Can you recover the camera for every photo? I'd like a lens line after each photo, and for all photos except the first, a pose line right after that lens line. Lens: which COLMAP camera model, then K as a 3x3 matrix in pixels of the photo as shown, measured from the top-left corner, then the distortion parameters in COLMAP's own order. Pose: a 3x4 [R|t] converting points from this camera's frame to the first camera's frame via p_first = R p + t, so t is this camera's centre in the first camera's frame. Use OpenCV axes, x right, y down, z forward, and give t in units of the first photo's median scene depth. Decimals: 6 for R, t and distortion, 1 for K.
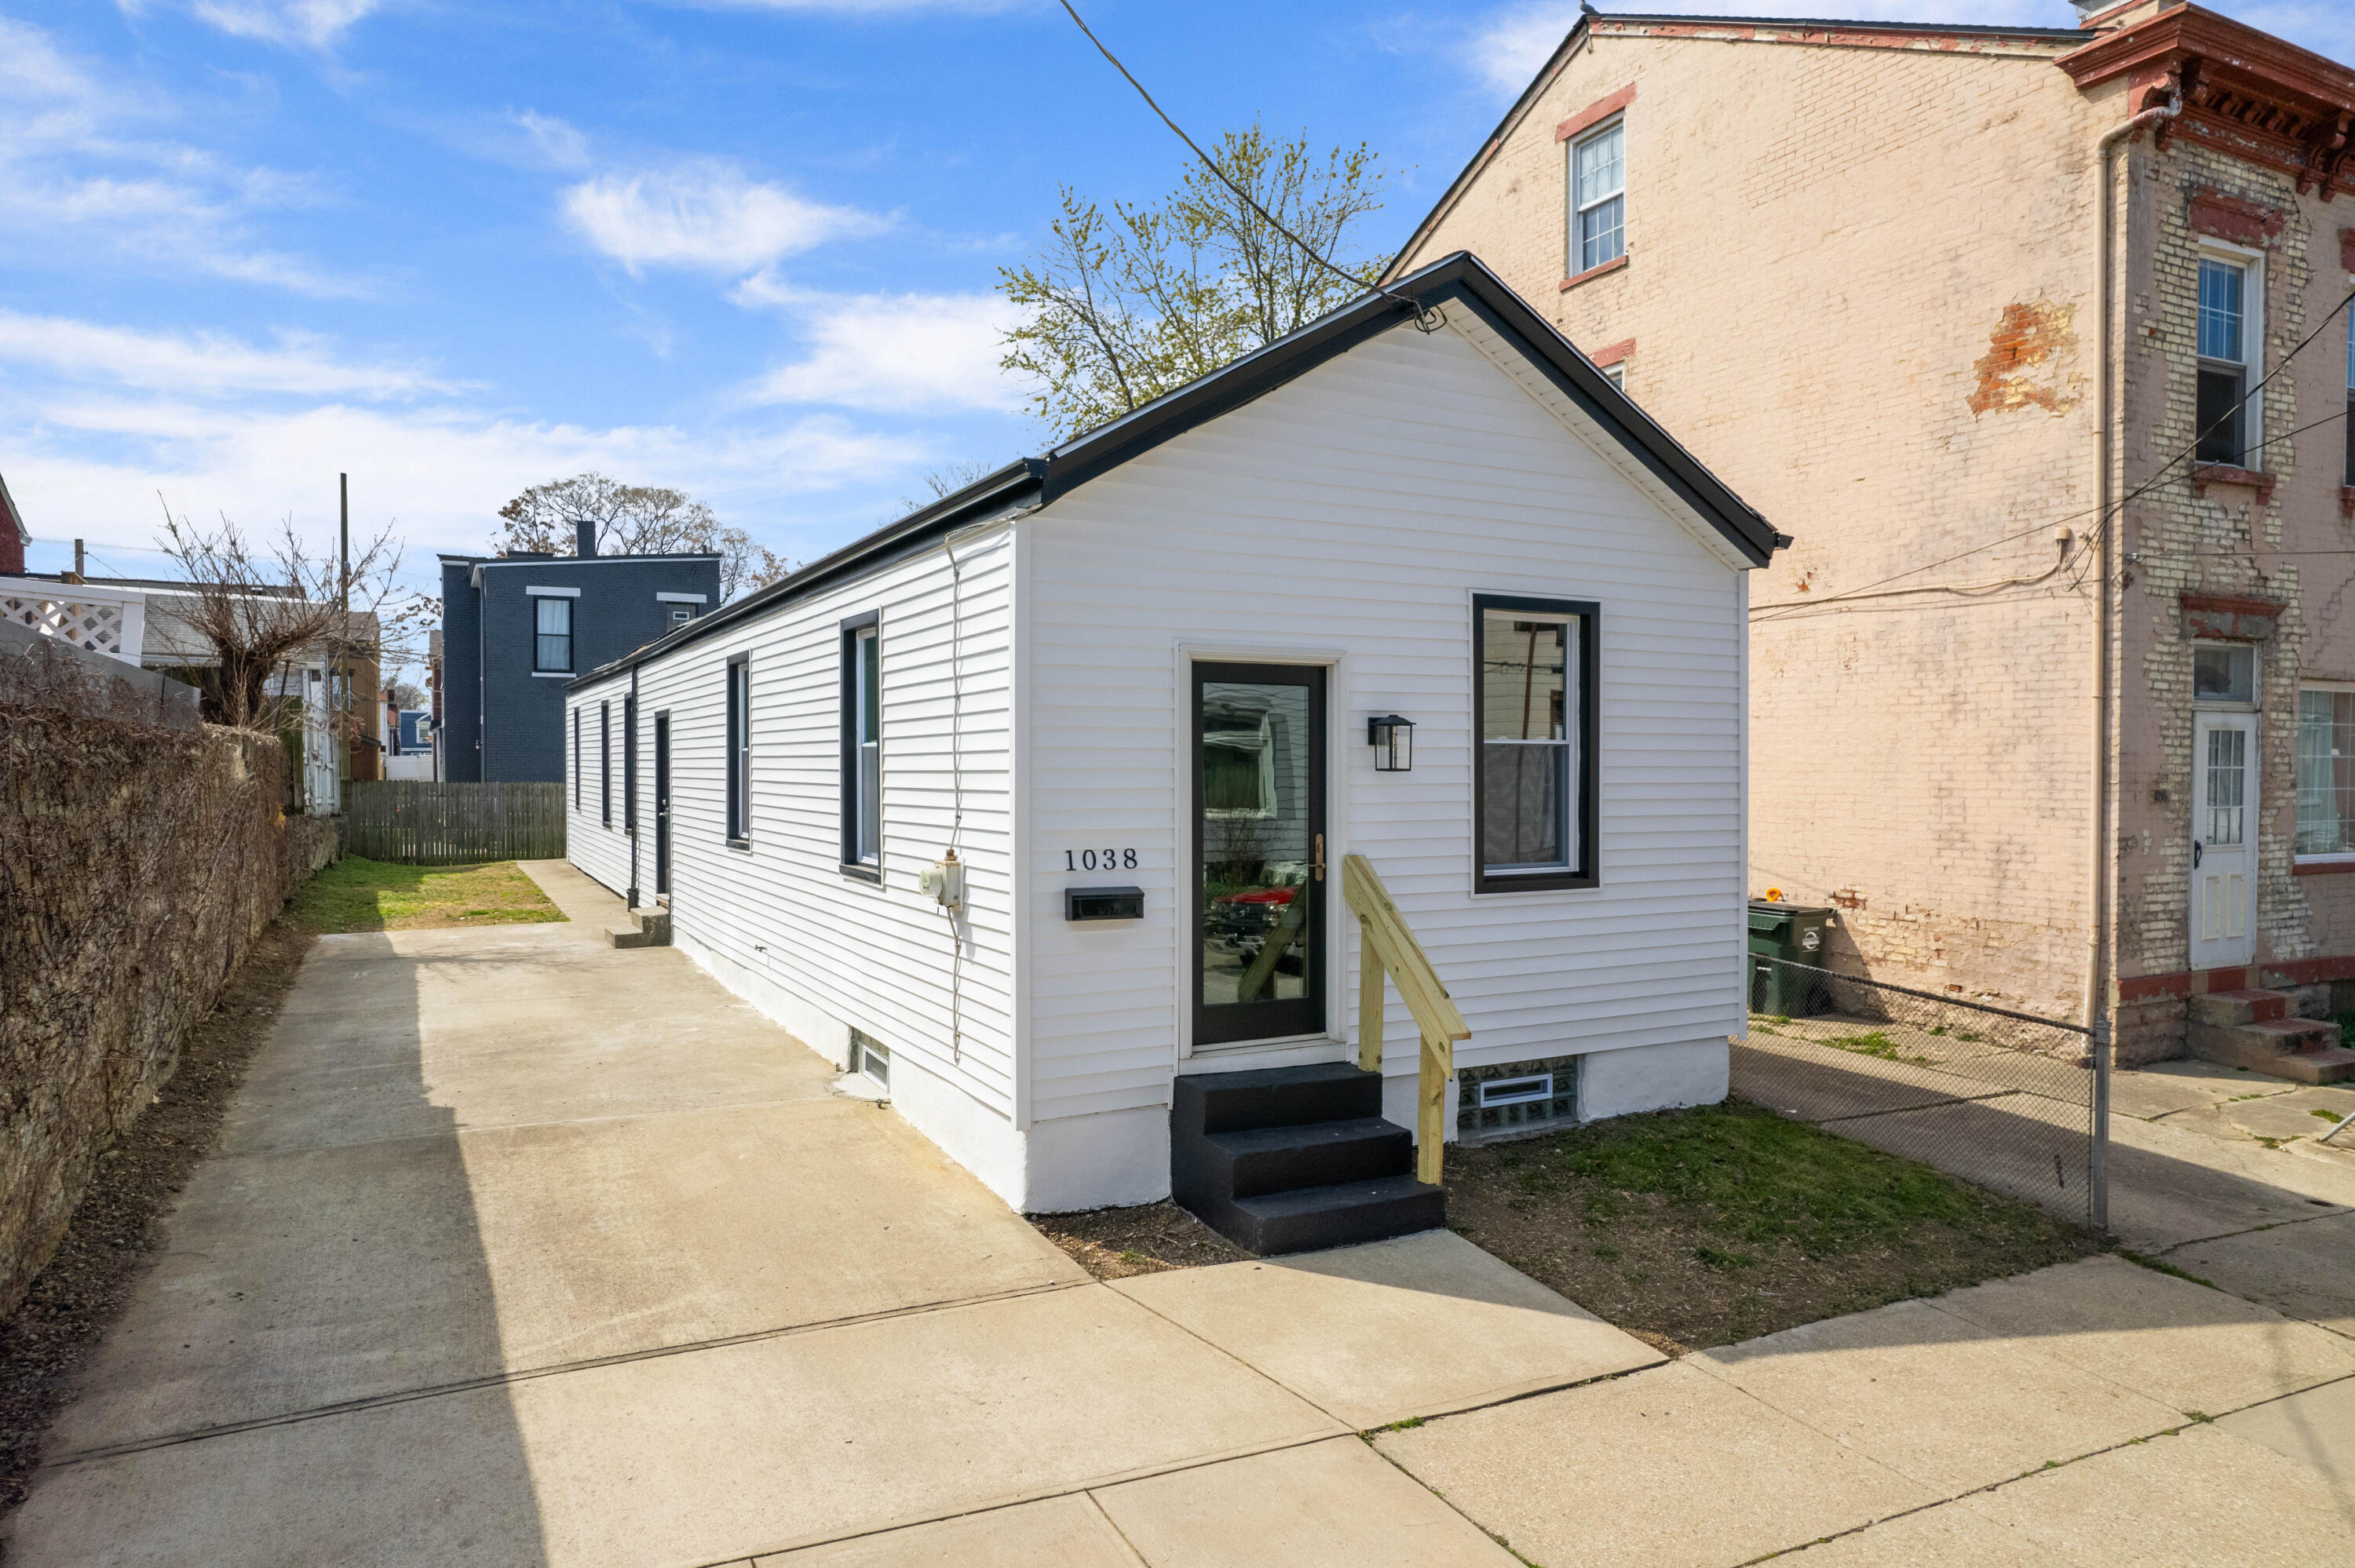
lens RADIAL K [[1514.1, 0, 1194.4], [0, 1514.1, 789.6], [0, 0, 1]] dist [-0.035891, 0.027152]
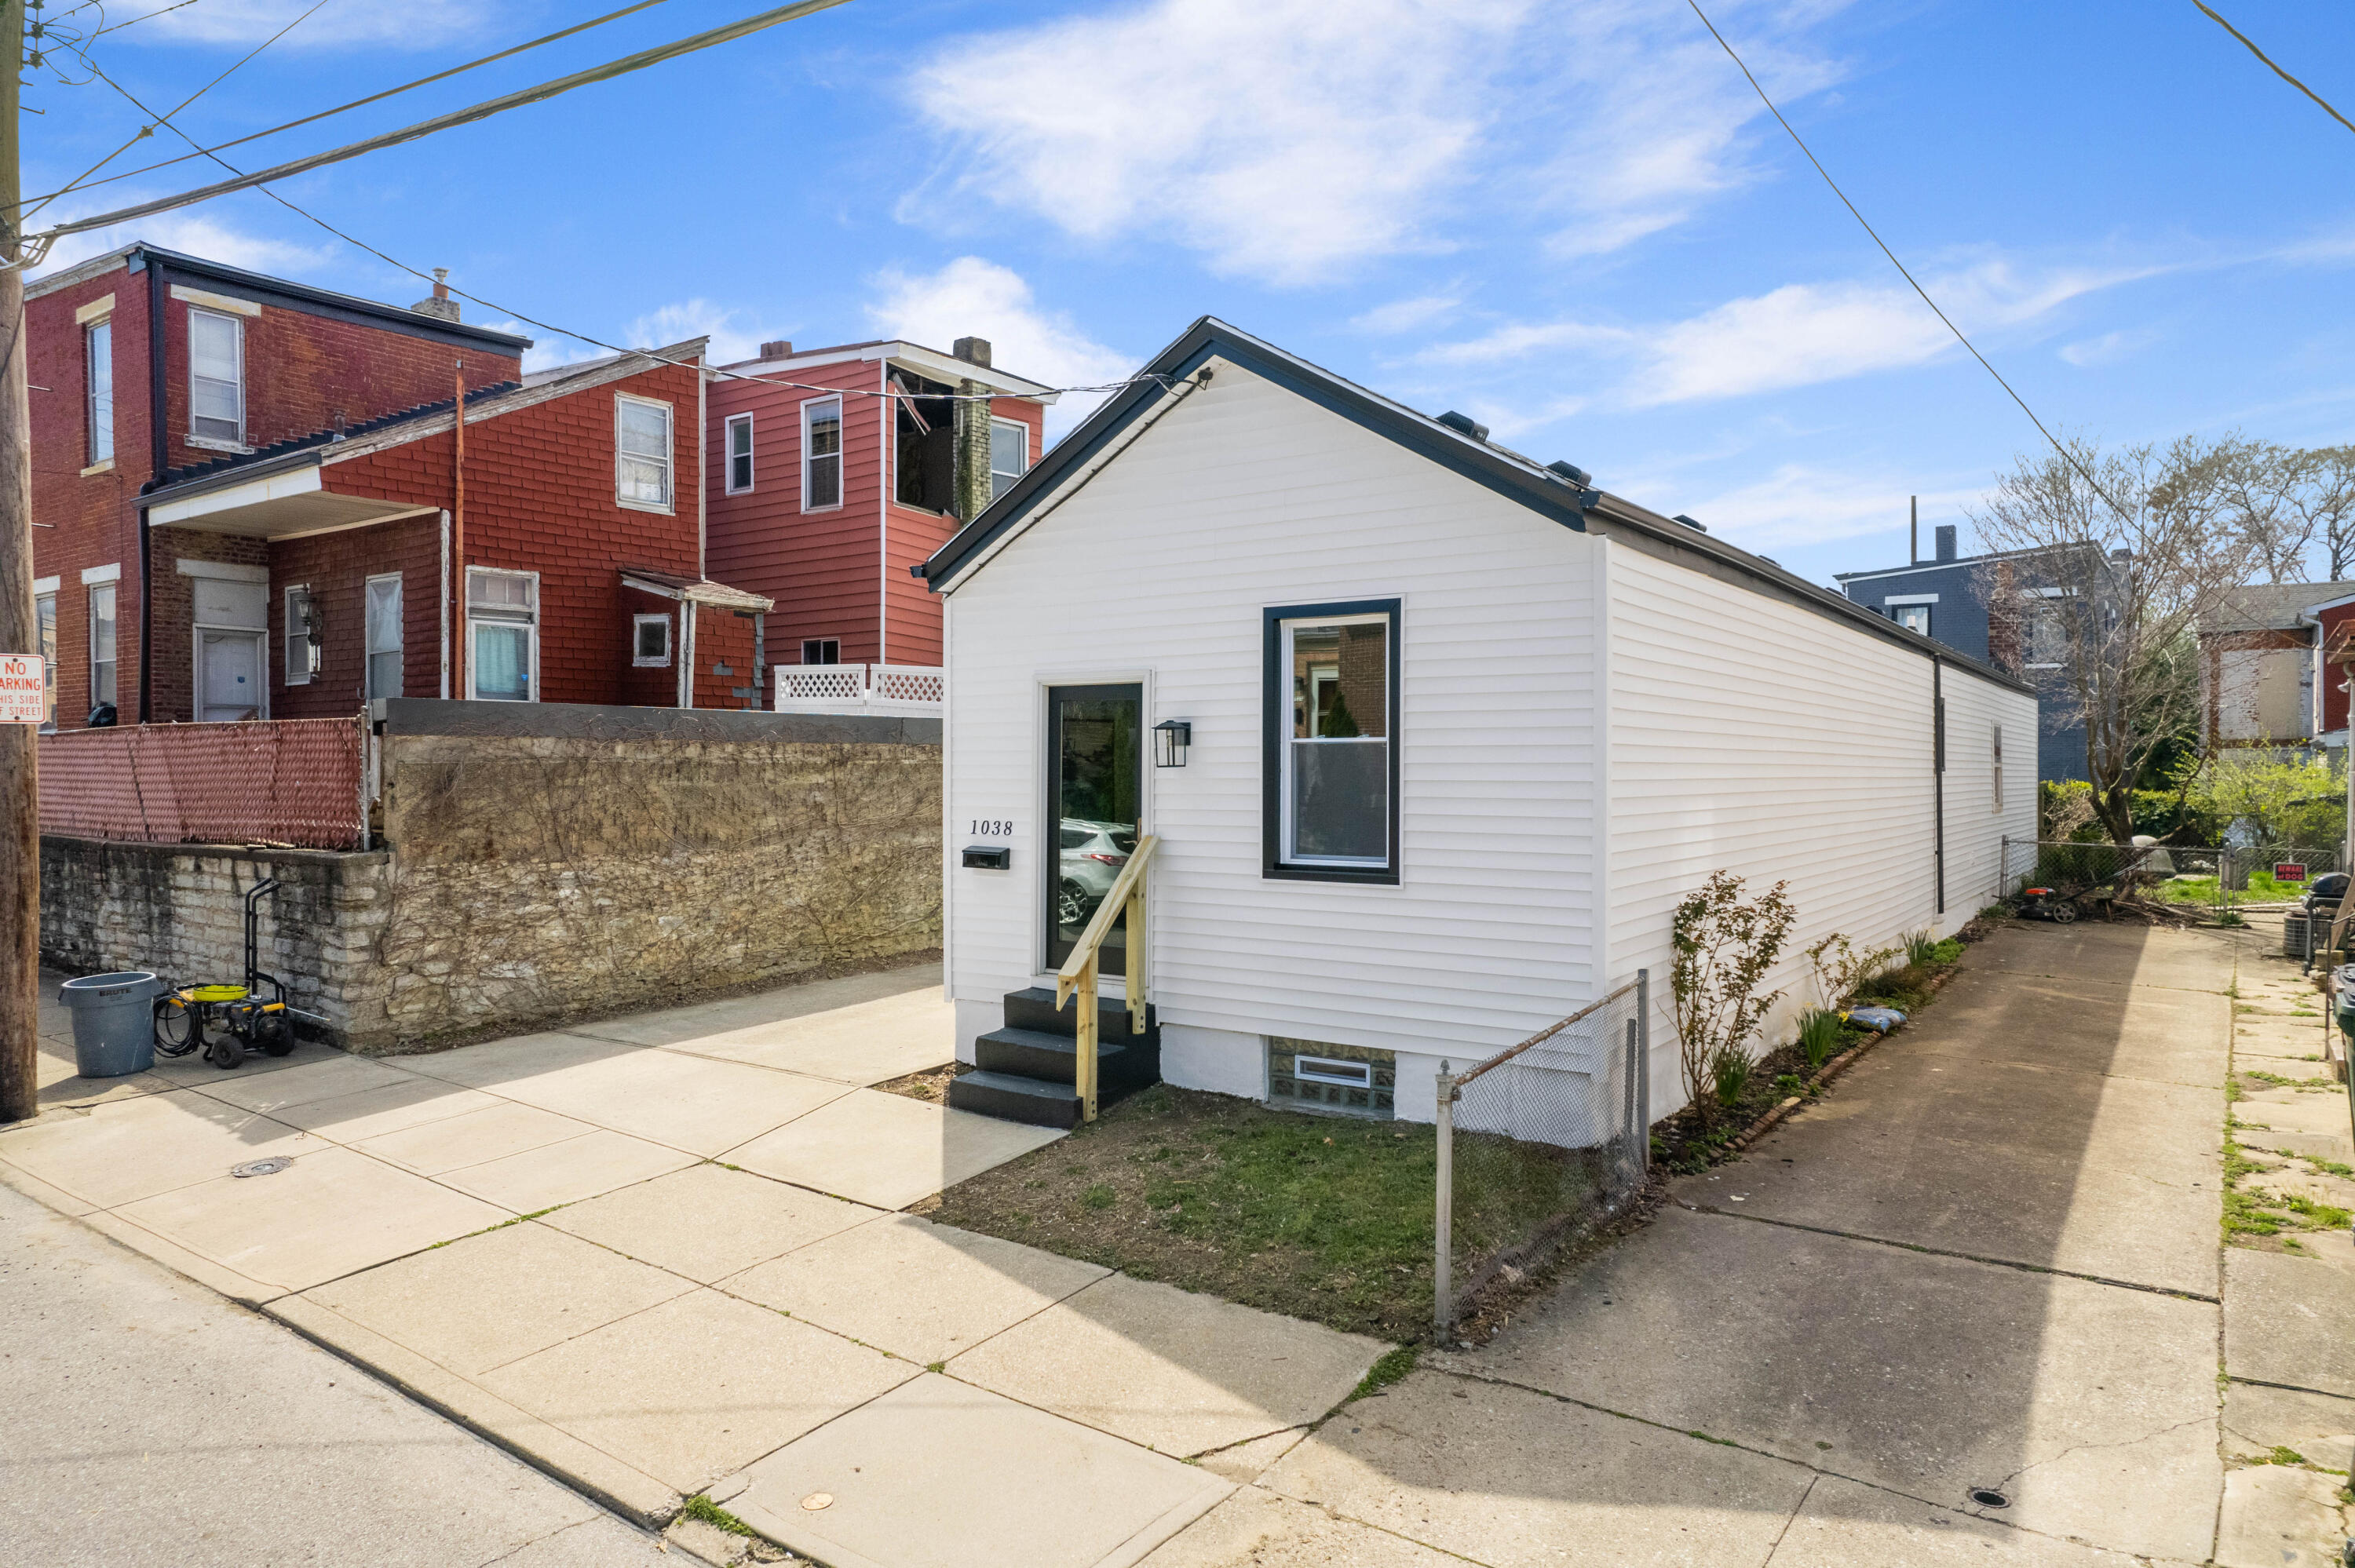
lens RADIAL K [[1514.1, 0, 1193.8], [0, 1514.1, 789.5], [0, 0, 1]] dist [-0.035891, 0.027152]
pose [[0.440390, 0.012877, -0.897714, 0.857440], [-0.016250, 0.999848, 0.006371, -0.001777], [0.897660, 0.011782, 0.440532, 0.344632]]
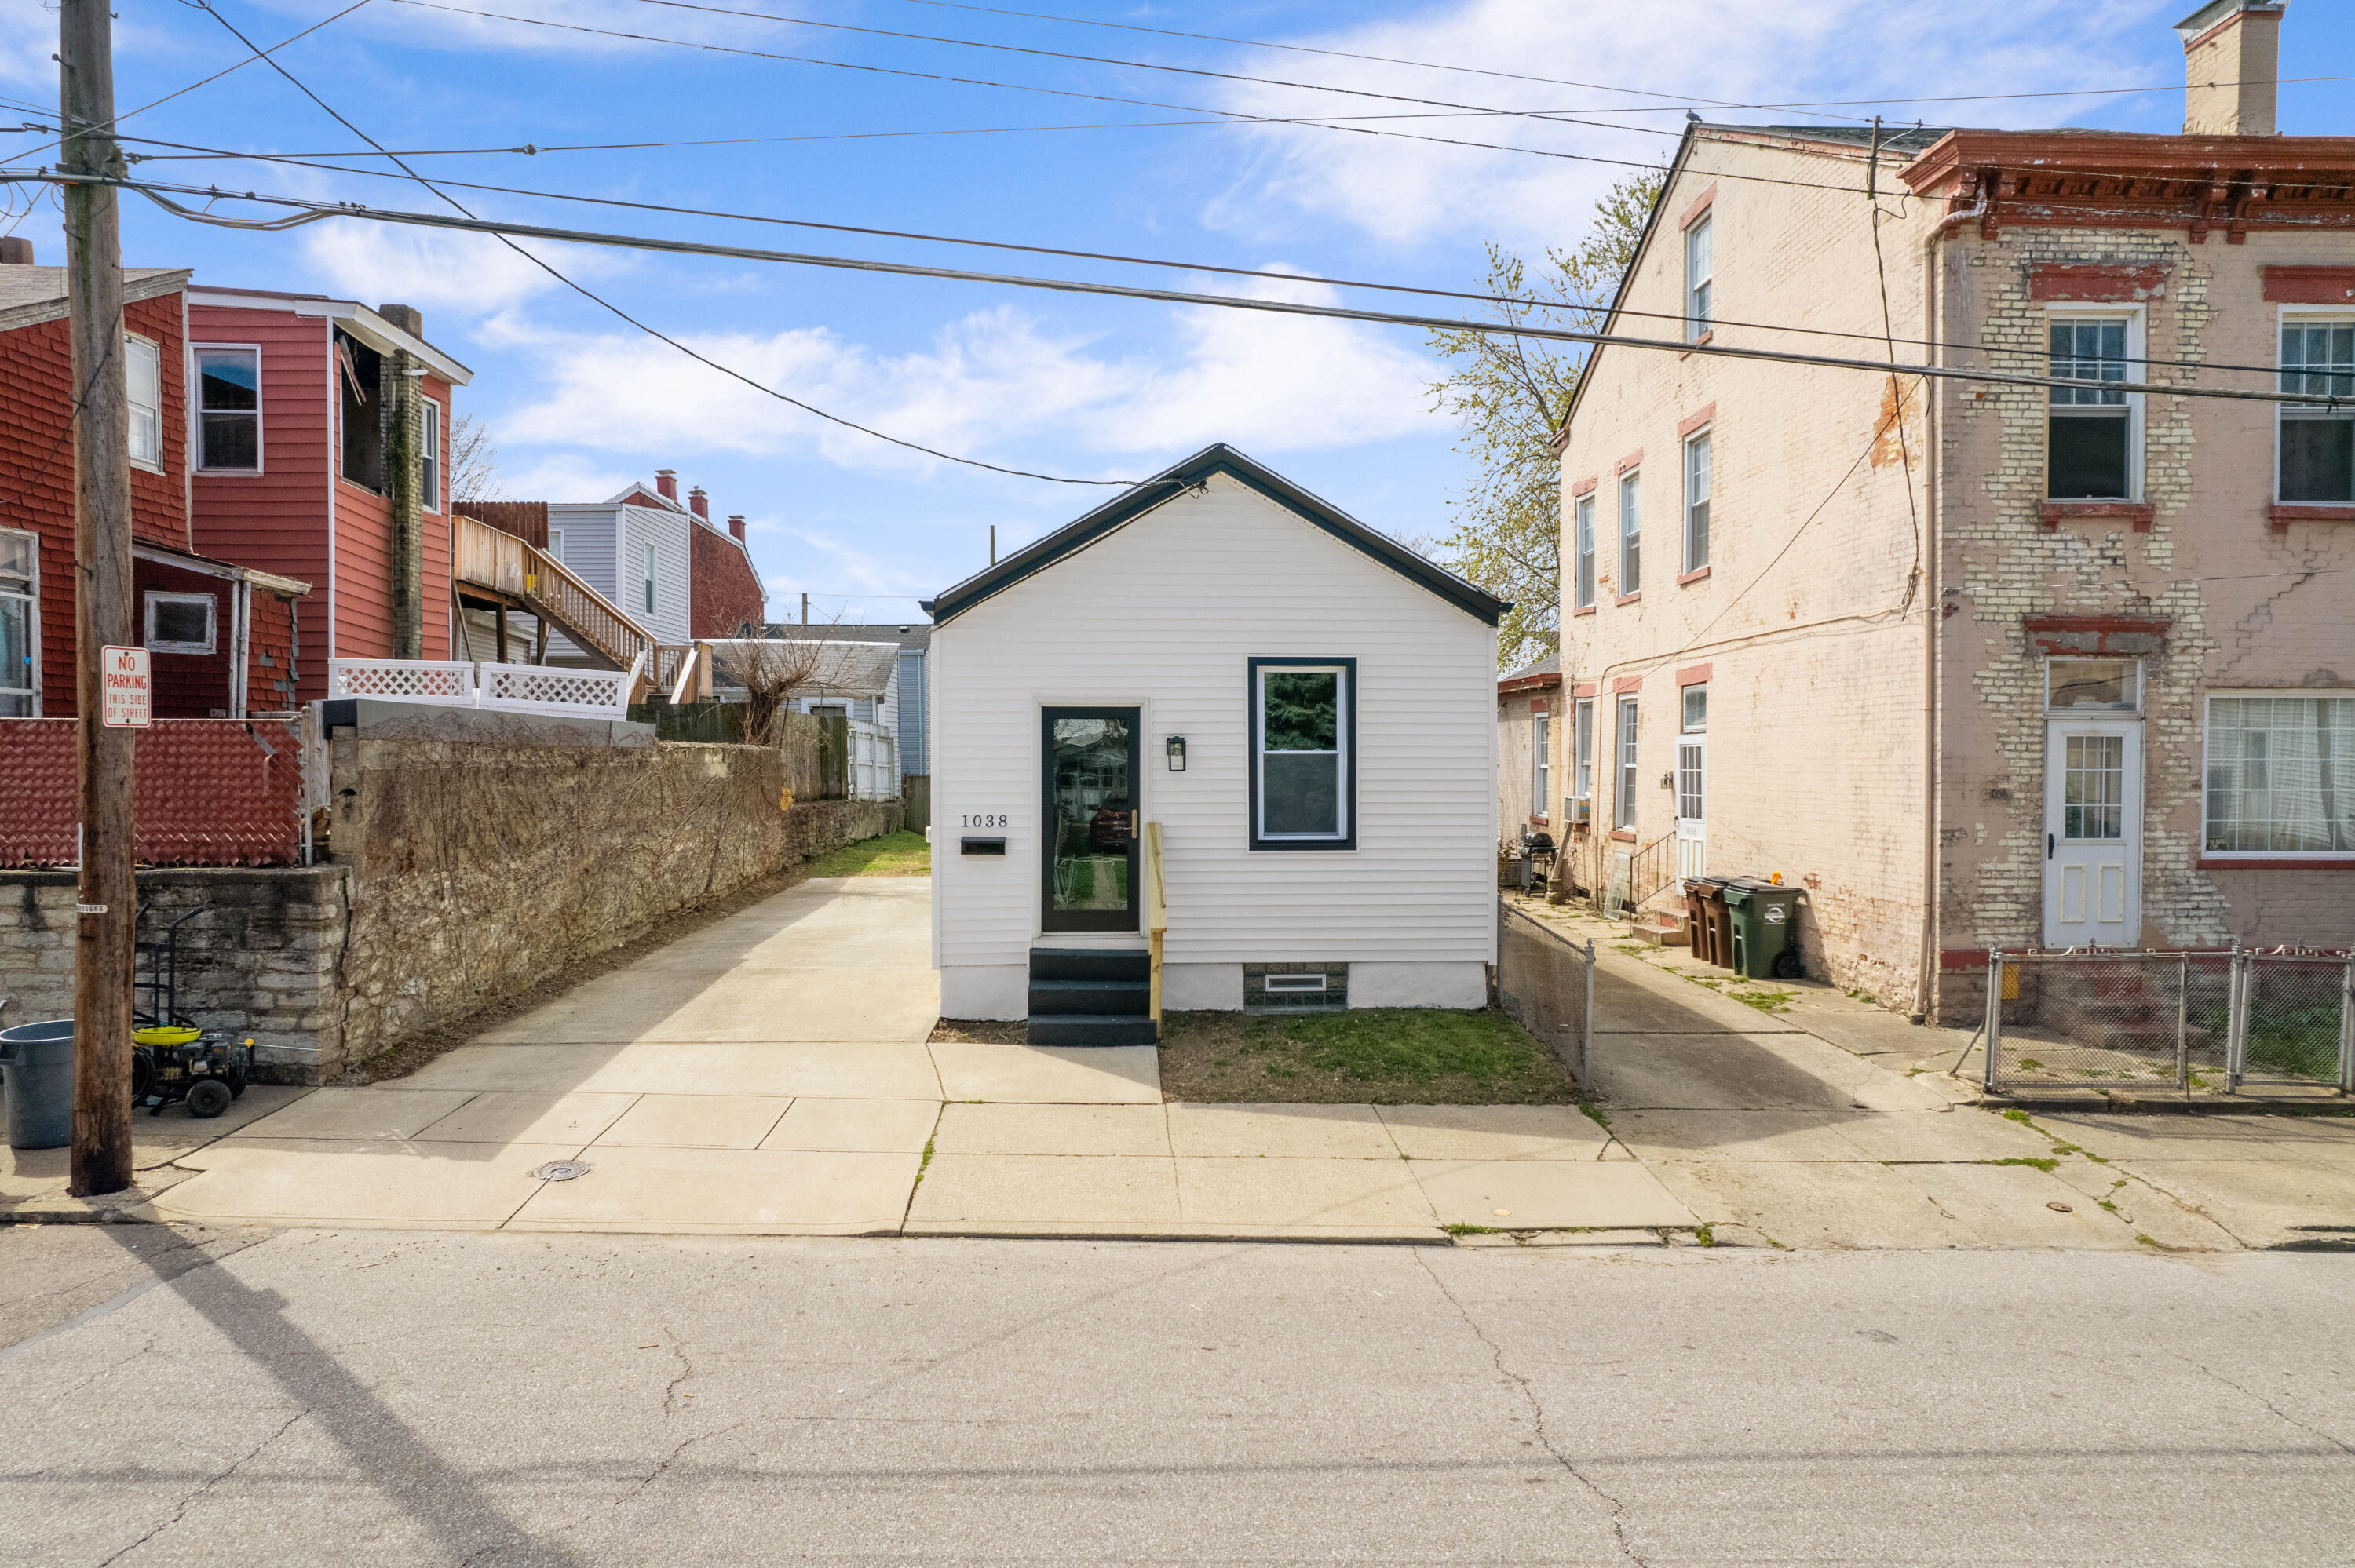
lens RADIAL K [[1514.1, 0, 1180.6], [0, 1514.1, 781.6], [0, 0, 1]] dist [-0.035891, 0.027152]
pose [[0.904192, 0.005416, -0.427091, 0.580860], [-0.007128, 0.999972, -0.002411, 0.001863], [0.427066, 0.005225, 0.904205, -0.321729]]
